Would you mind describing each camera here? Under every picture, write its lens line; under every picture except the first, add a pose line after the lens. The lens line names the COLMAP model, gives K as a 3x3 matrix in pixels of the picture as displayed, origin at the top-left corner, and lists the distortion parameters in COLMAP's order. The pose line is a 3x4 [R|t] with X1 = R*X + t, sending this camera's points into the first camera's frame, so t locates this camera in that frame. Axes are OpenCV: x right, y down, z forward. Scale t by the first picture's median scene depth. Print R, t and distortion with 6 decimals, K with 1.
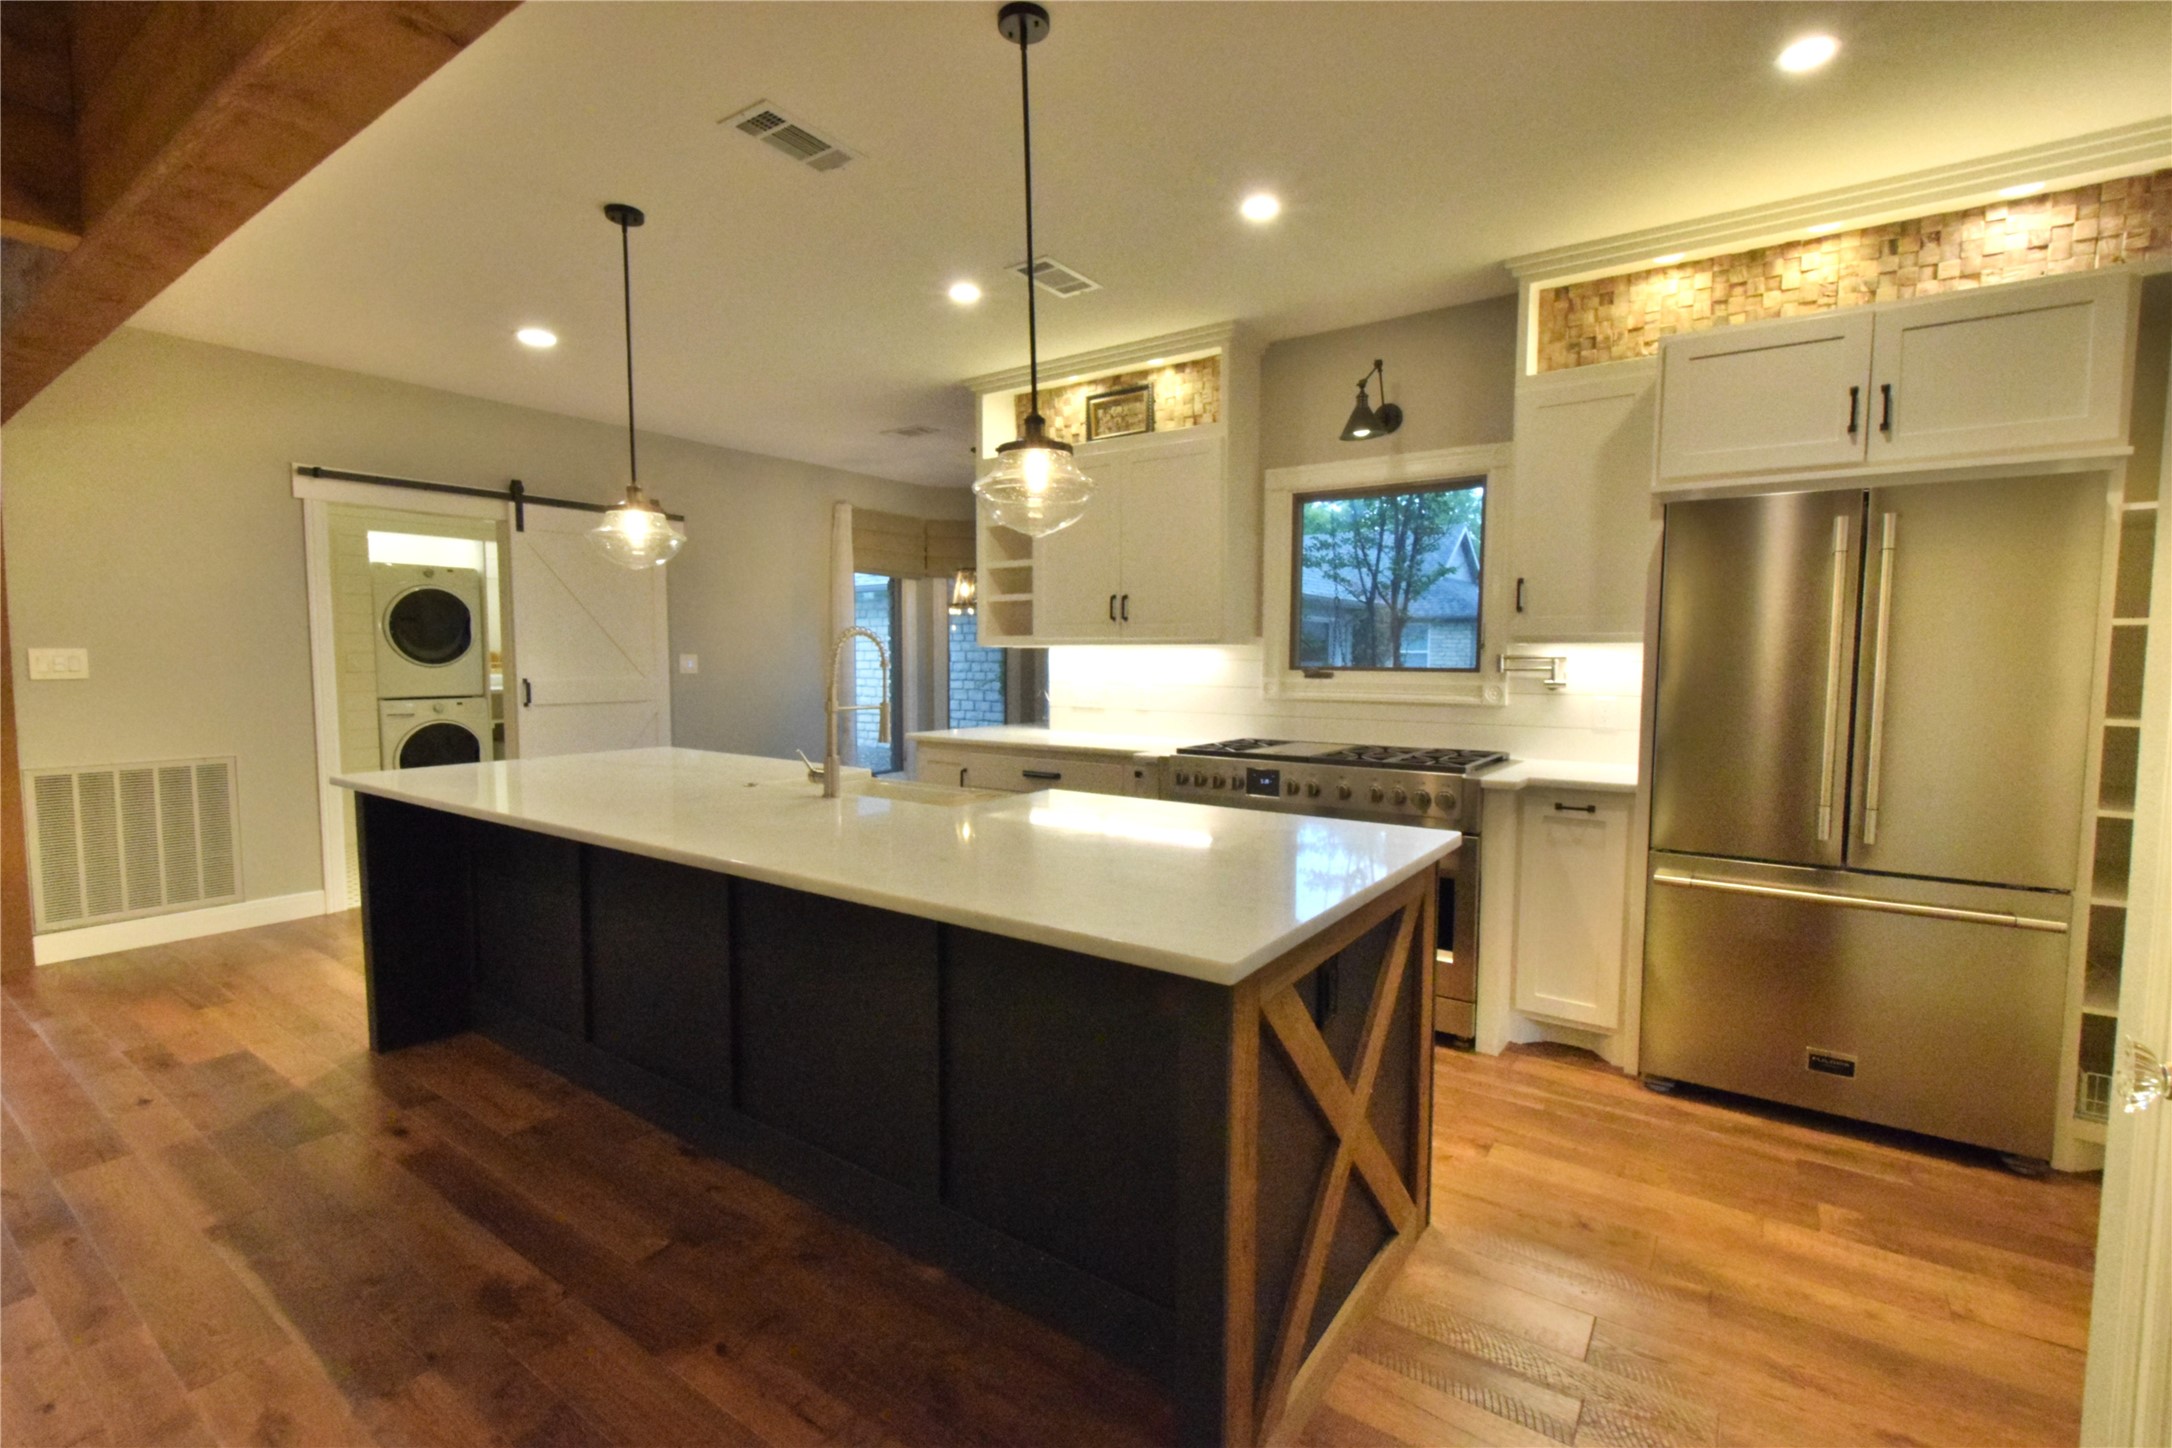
lens RADIAL K [[966.6, 0, 1094.4], [0, 966.6, 727.4], [0, 0, 1]] dist [-0.002127, -0.001361]
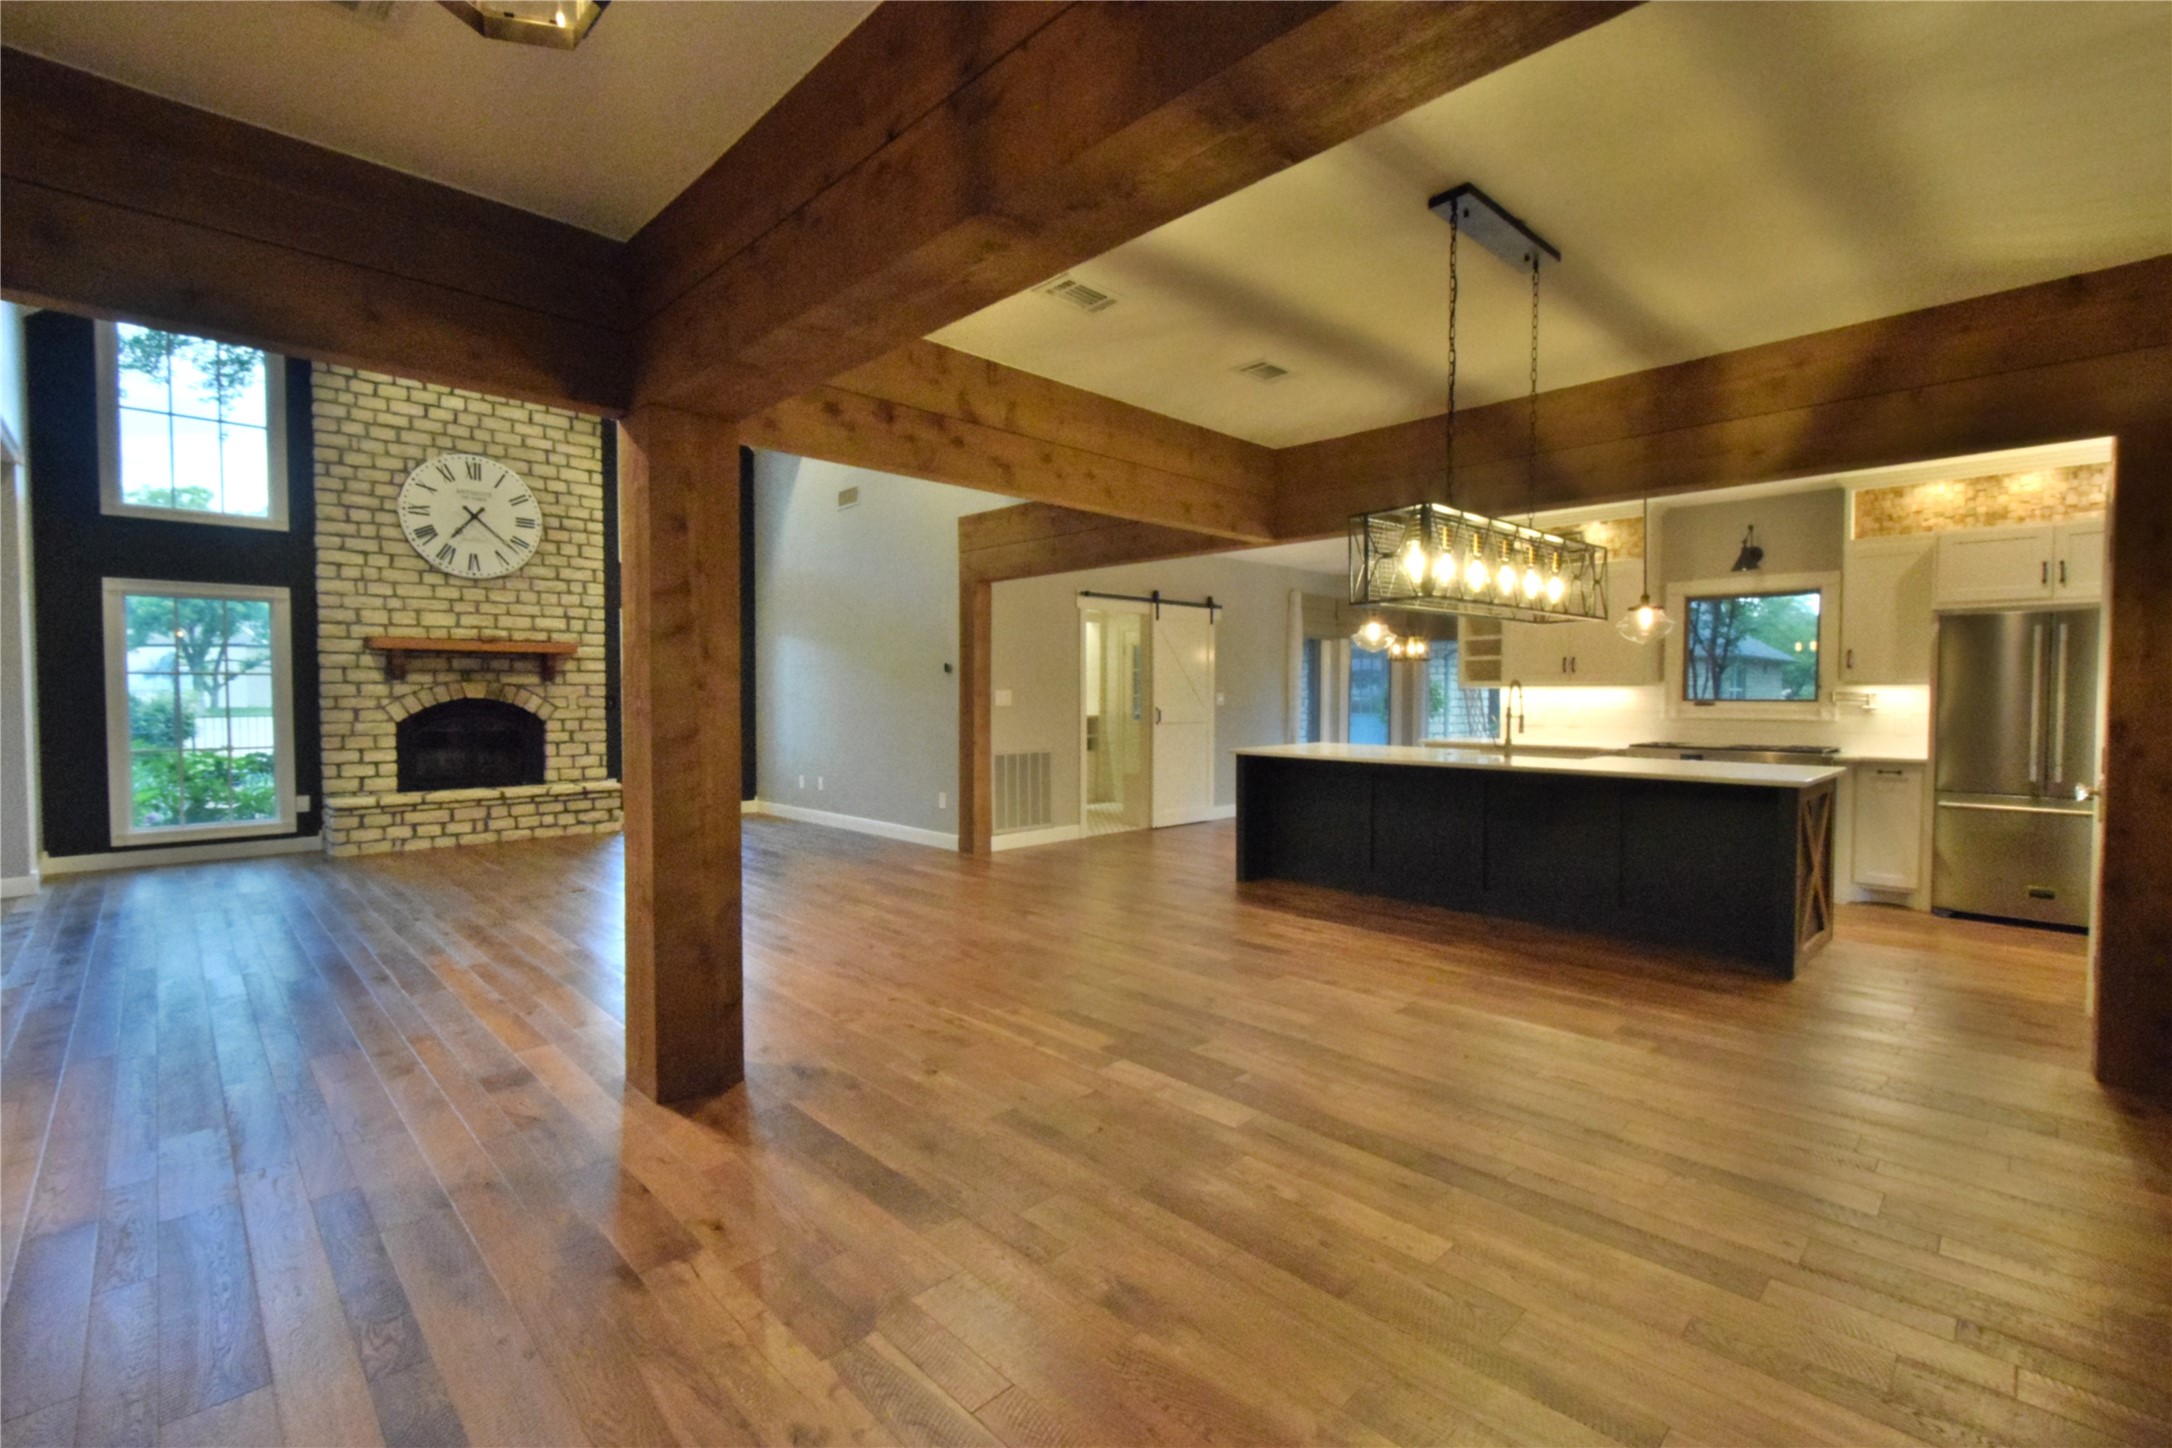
lens RADIAL K [[966.6, 0, 1077.5], [0, 966.6, 720.5], [0, 0, 1]] dist [-0.002127, -0.001361]
pose [[0.981050, 0.003077, -0.193731, -0.626120], [-0.011898, 0.998944, -0.044383, 0.075822], [0.193390, 0.045847, 0.980050, -1.045736]]
